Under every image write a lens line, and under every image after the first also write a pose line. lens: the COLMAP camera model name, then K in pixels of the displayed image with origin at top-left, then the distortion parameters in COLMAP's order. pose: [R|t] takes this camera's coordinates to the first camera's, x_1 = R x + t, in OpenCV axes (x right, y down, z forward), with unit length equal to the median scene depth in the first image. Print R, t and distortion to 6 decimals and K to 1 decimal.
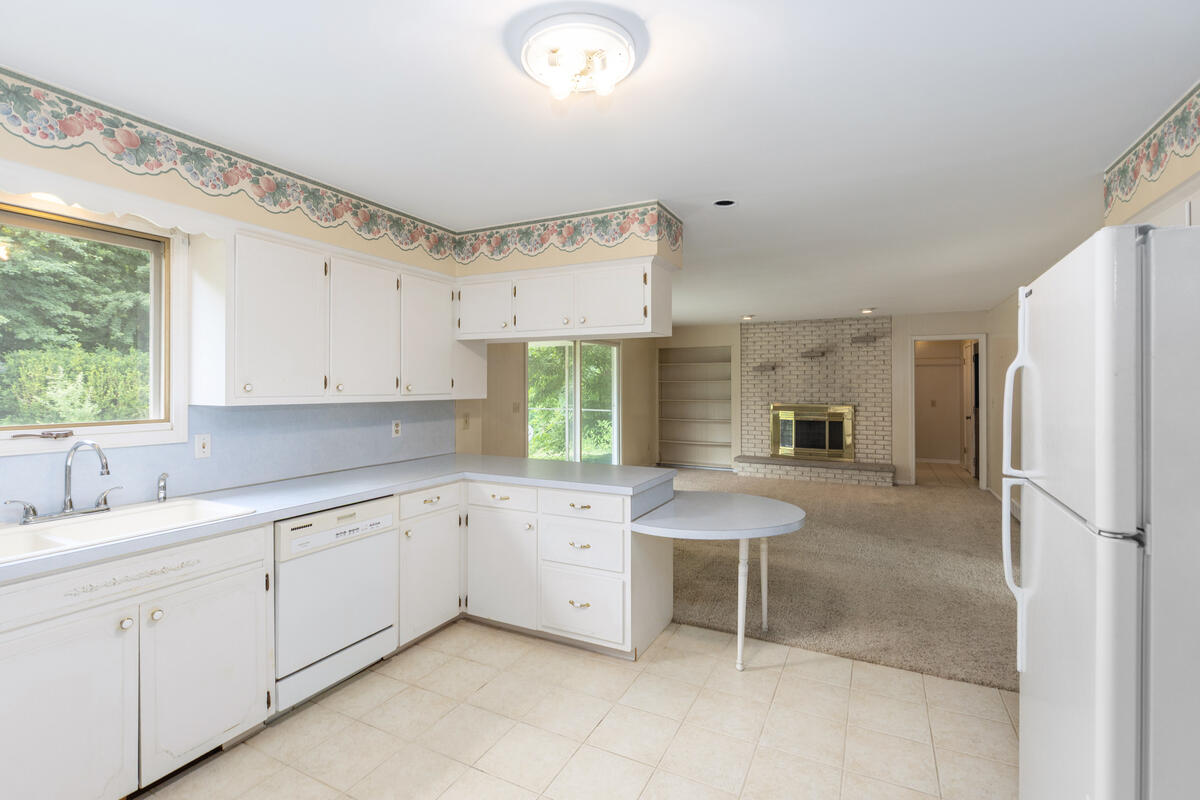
lens RADIAL K [[545.6, 0, 600.2], [0, 545.6, 391.7], [0, 0, 1]] dist [-0.002351, 0.000124]
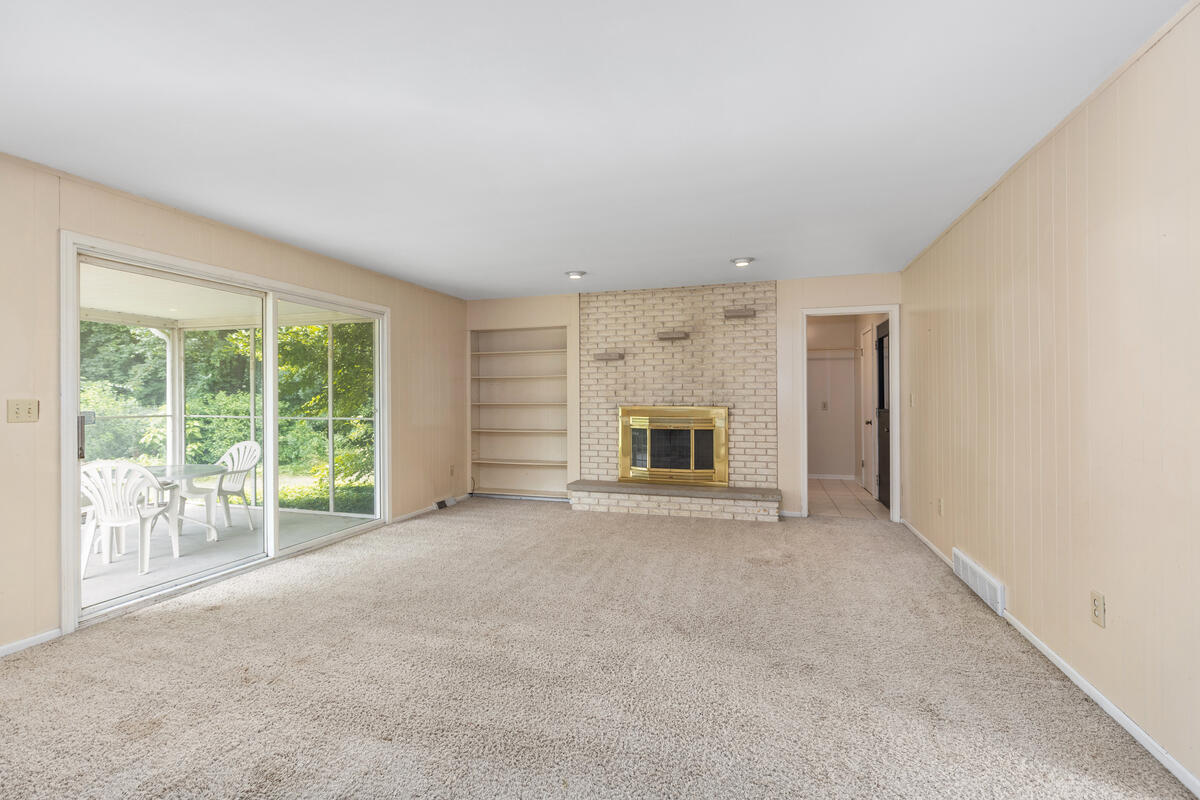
lens RADIAL K [[545.6, 0, 600.8], [0, 545.6, 409.3], [0, 0, 1]] dist [-0.002351, 0.000124]
pose [[0.984022, -0.008441, 0.177849, 0.170625], [0.006362, 0.999905, 0.012259, 0.017668], [-0.177935, -0.010932, 0.983981, 0.319100]]
